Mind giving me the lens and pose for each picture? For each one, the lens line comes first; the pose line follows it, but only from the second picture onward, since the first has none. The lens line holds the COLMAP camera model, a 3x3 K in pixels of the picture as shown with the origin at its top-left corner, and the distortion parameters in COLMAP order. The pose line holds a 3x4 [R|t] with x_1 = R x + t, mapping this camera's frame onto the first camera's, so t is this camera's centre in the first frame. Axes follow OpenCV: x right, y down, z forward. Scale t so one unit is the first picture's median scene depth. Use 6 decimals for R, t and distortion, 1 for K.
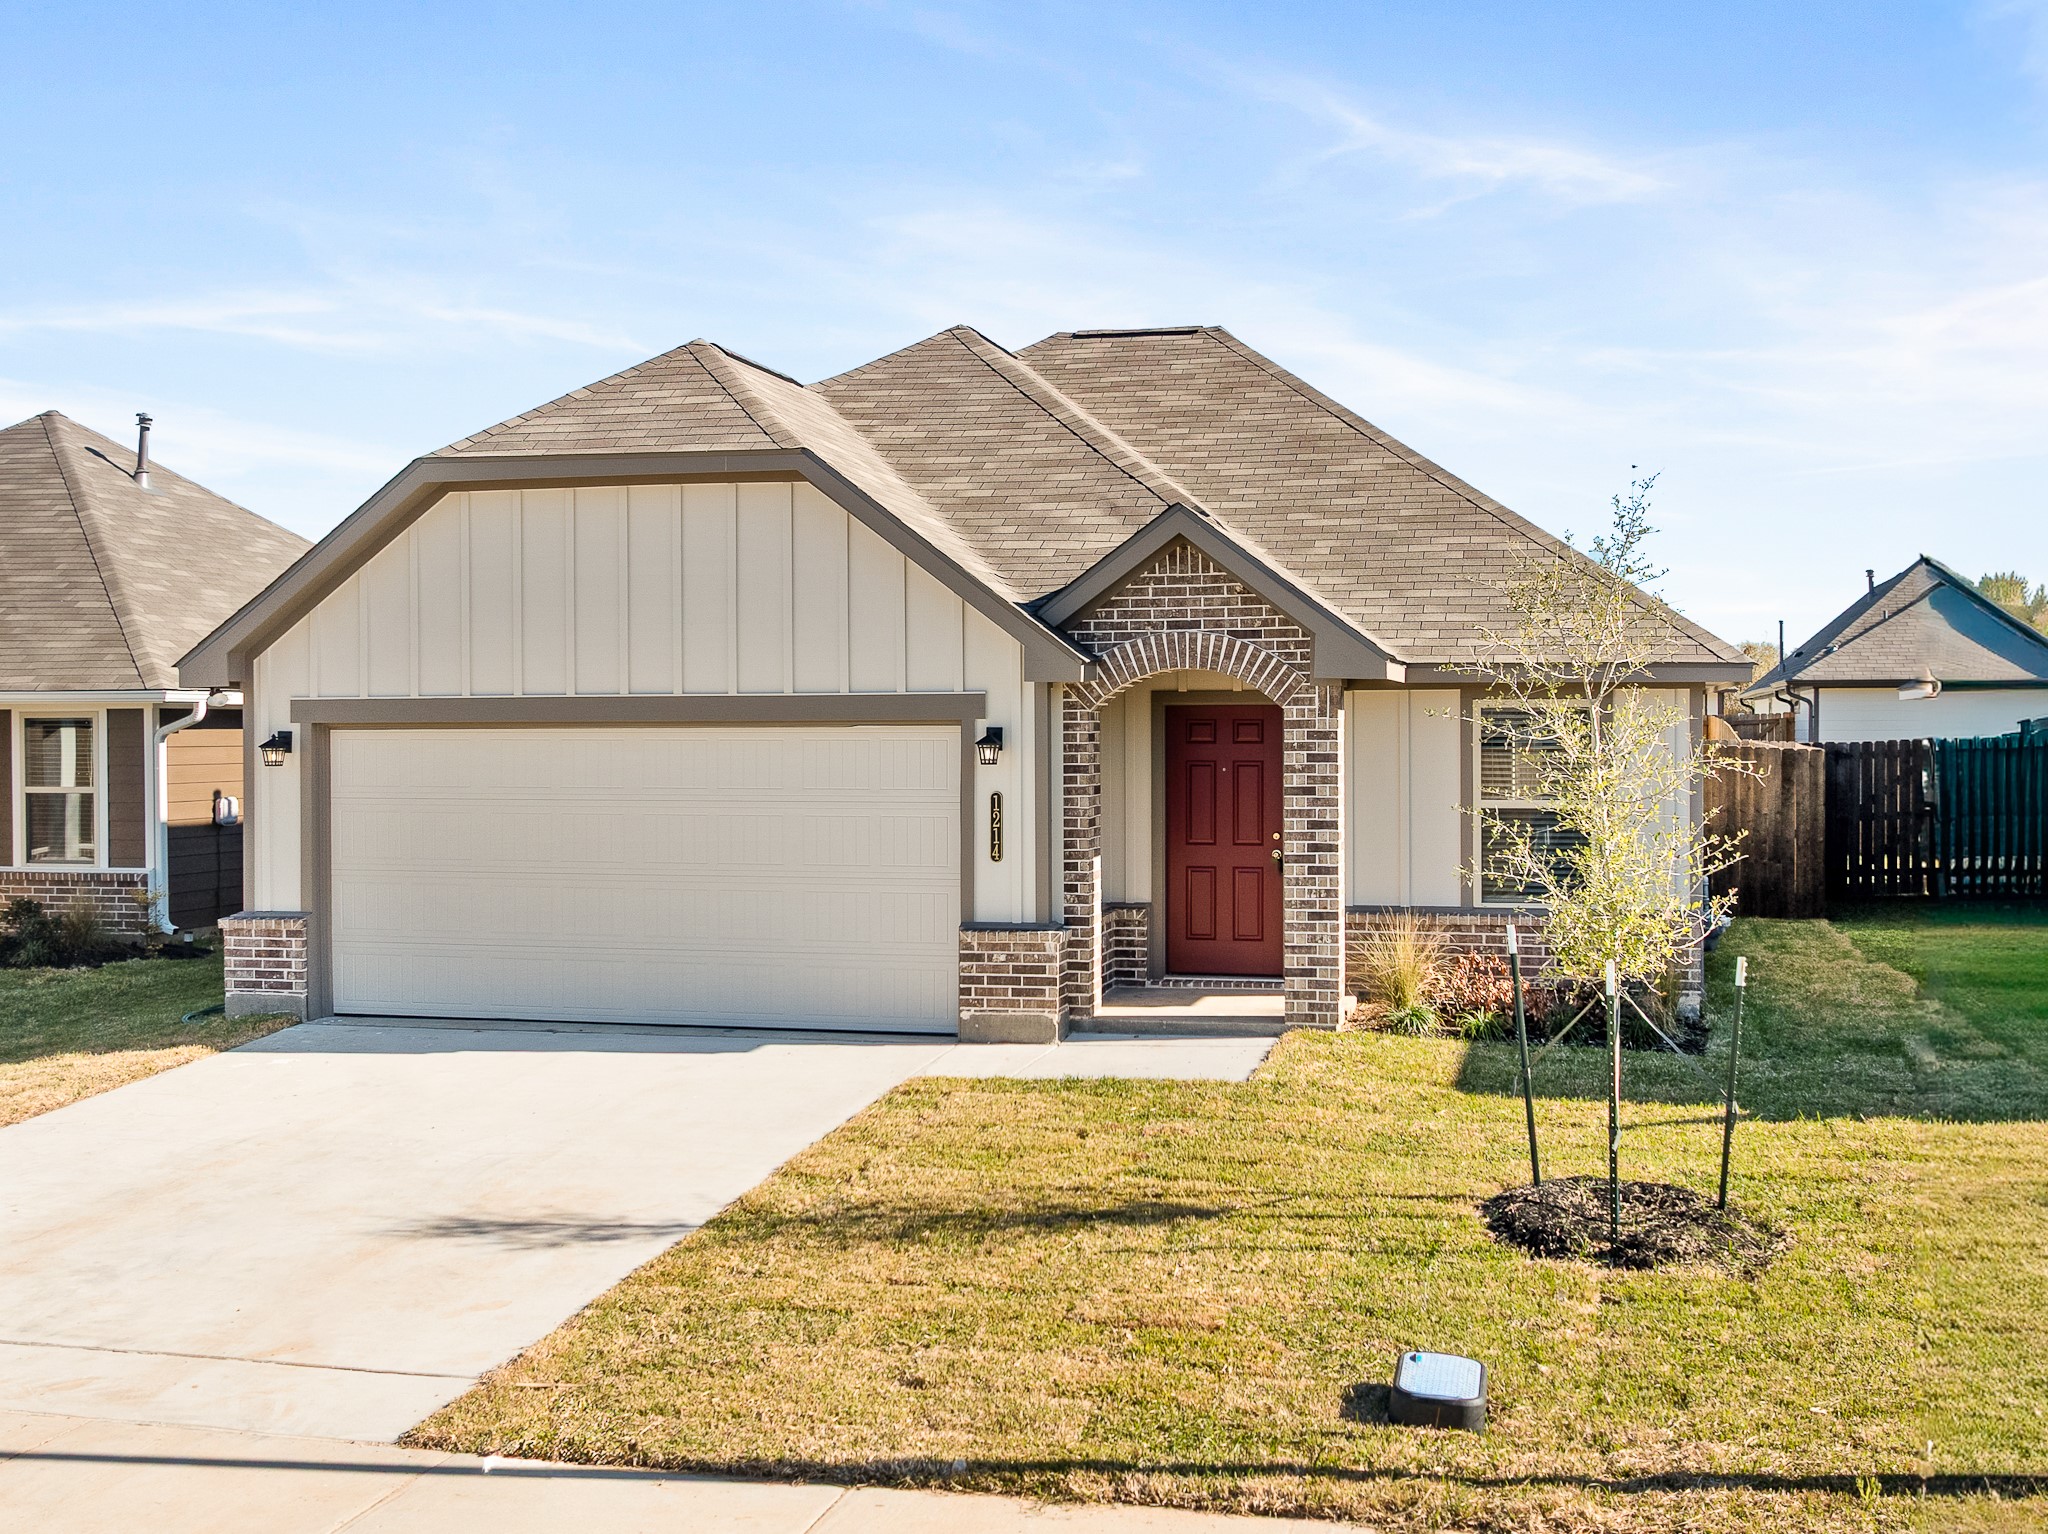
lens RADIAL K [[2138.3, 0, 1060.9], [0, 2138.3, 780.4], [0, 0, 1]] dist [-0.030746, 0.000000]
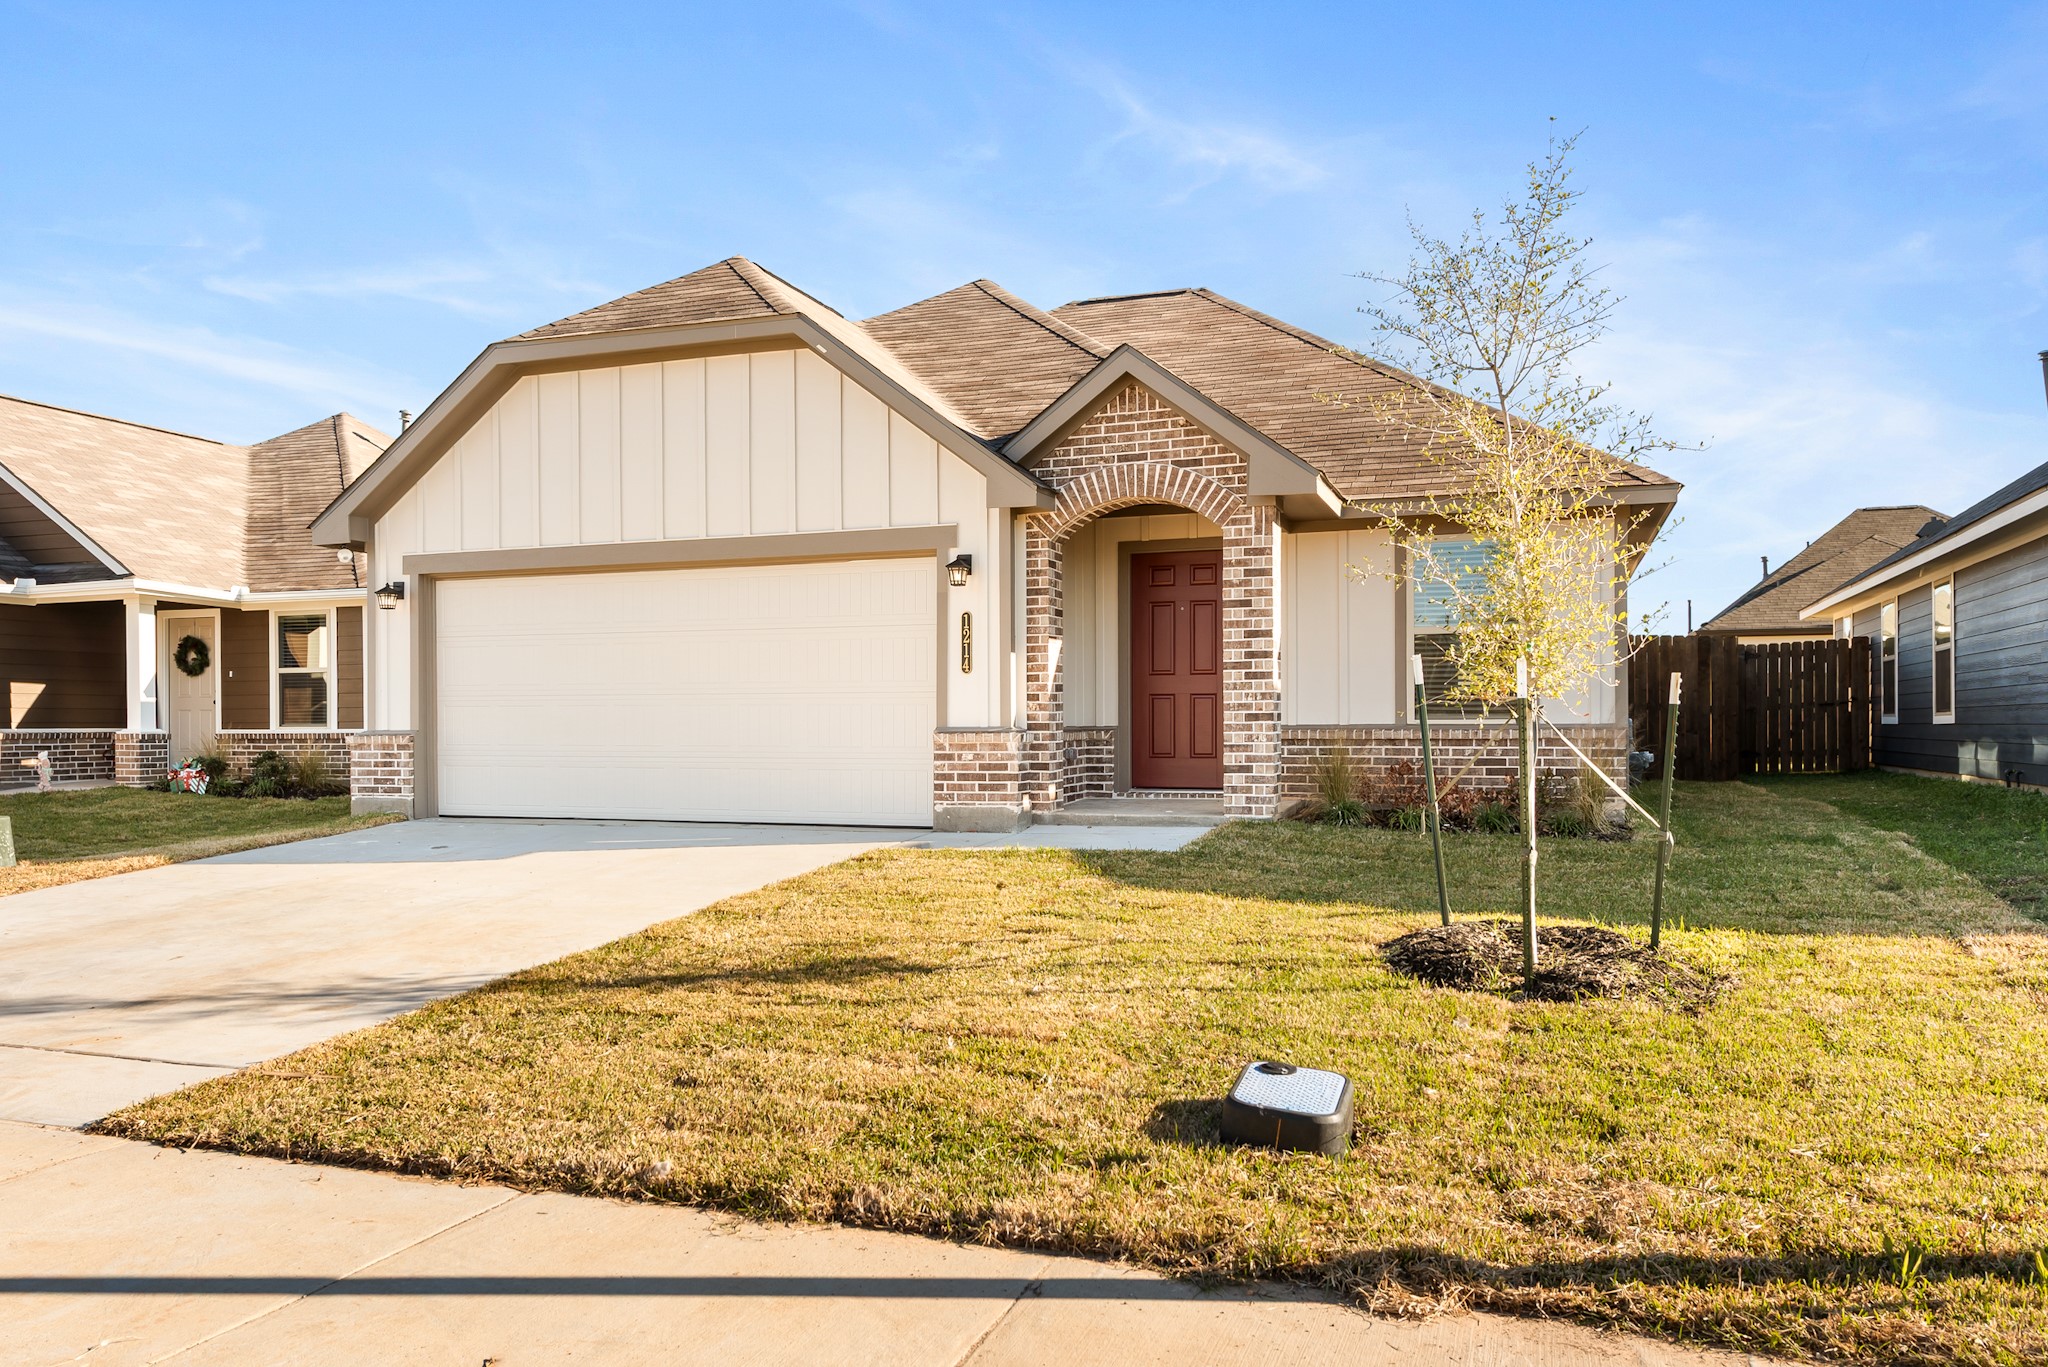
lens RADIAL K [[1486.3, 0, 931.0], [0, 1486.3, 742.9], [0, 0, 1]] dist [0.016876, -0.005171]
pose [[0.989848, -0.000712, -0.142130, 0.063678], [0.000411, 0.999998, -0.002149, 0.077145], [0.142131, 0.002069, 0.989846, 0.217754]]
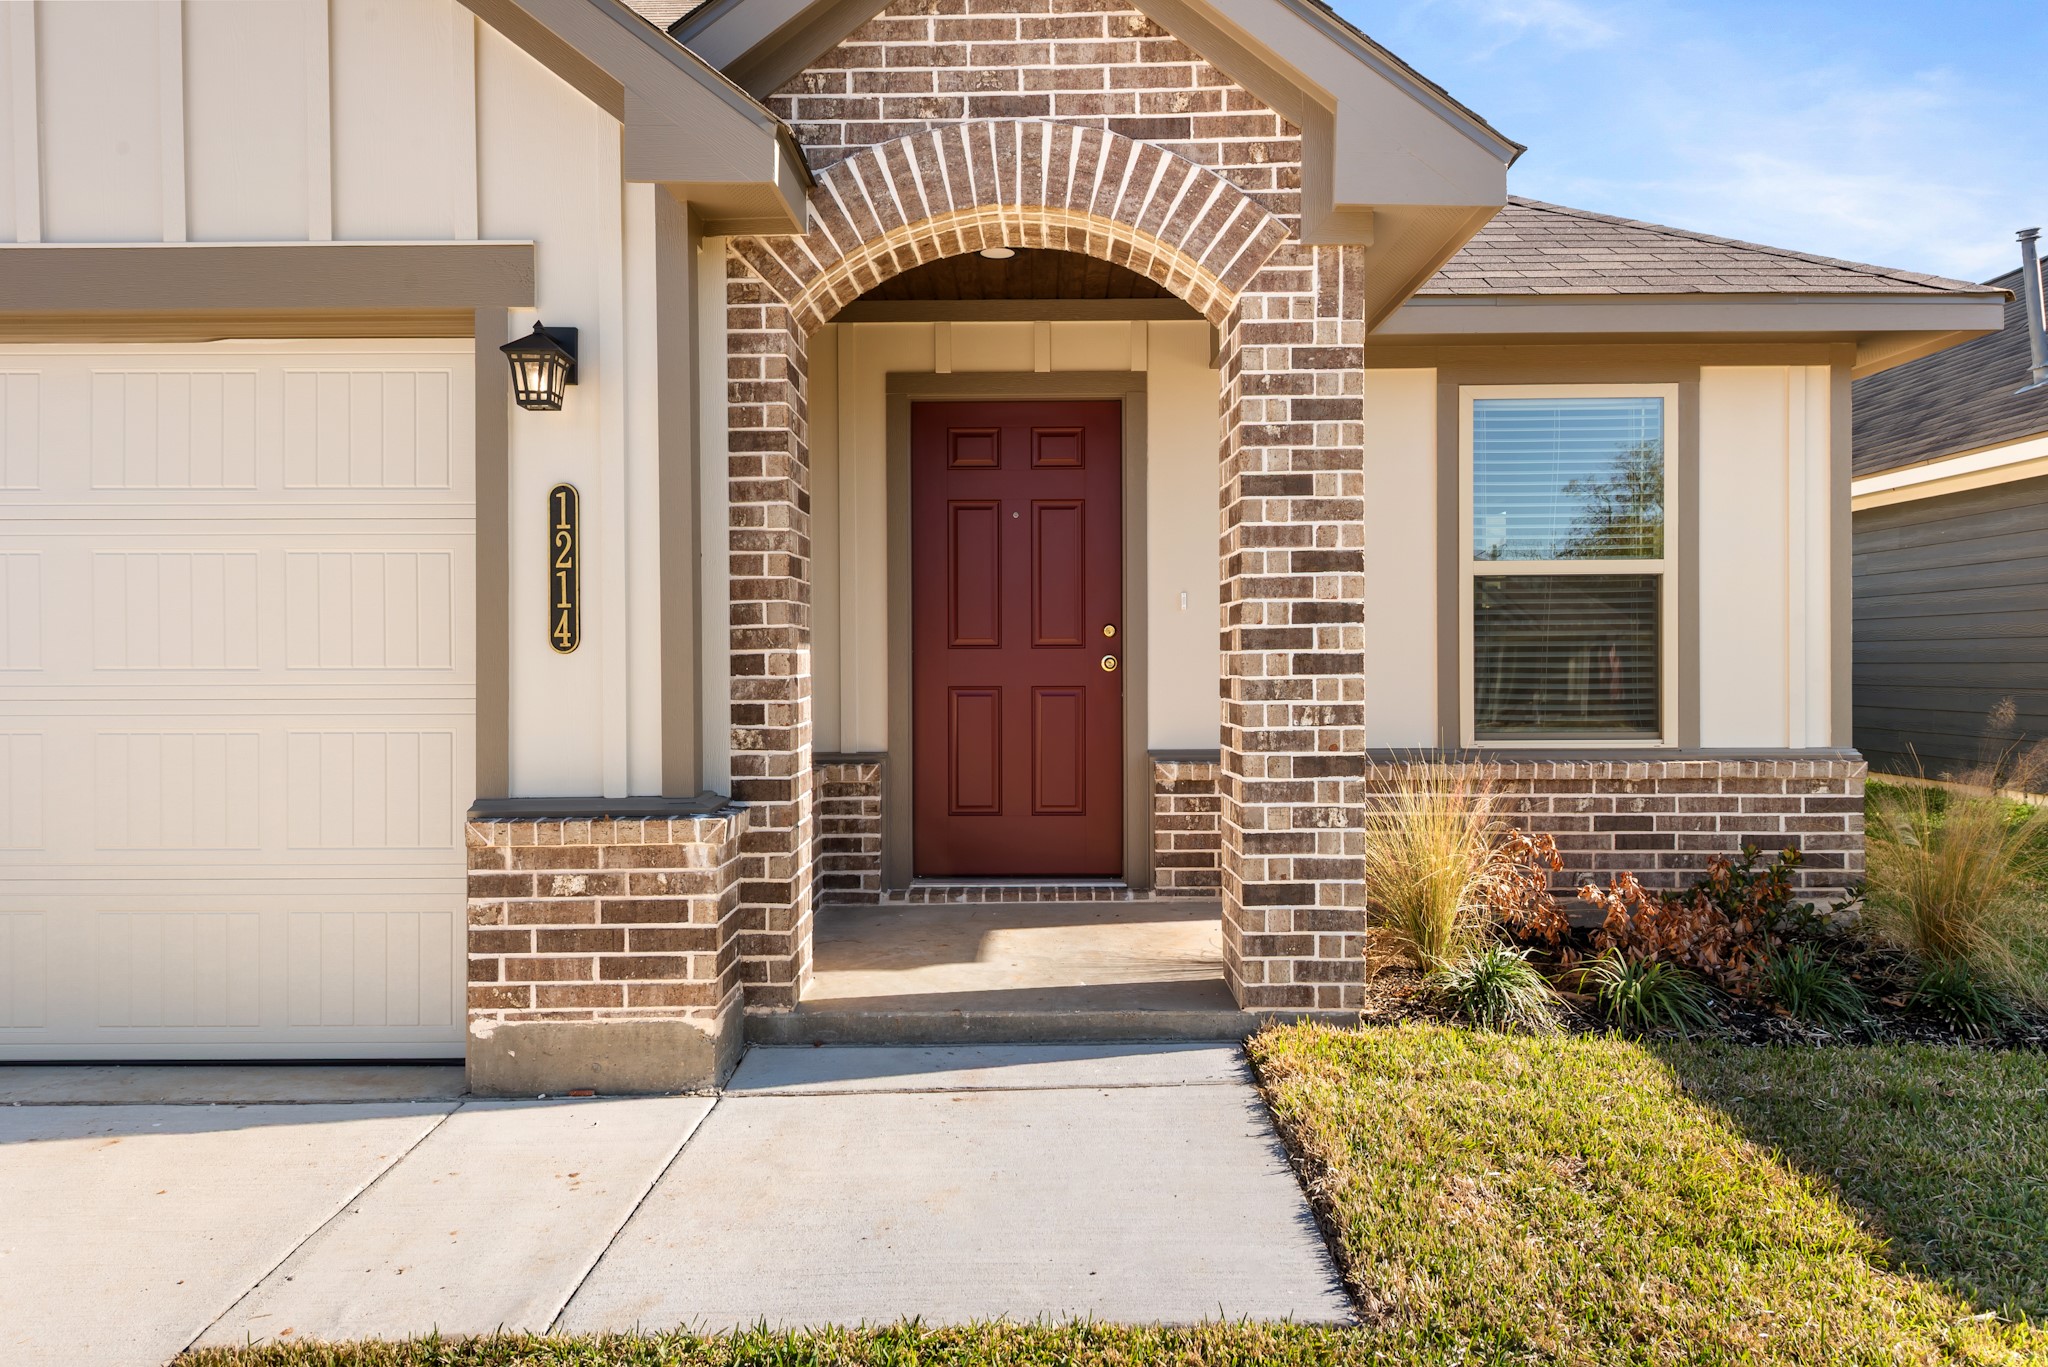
lens RADIAL K [[1405.0, 0, 1034.6], [0, 1405.0, 670.6], [0, 0, 1]] dist [0.025501, -0.001552]
pose [[0.975294, -0.004092, 0.220874, -0.001566], [0.006661, 0.999919, -0.010889, 0.045631], [-0.220812, 0.012091, 0.975242, 0.717232]]
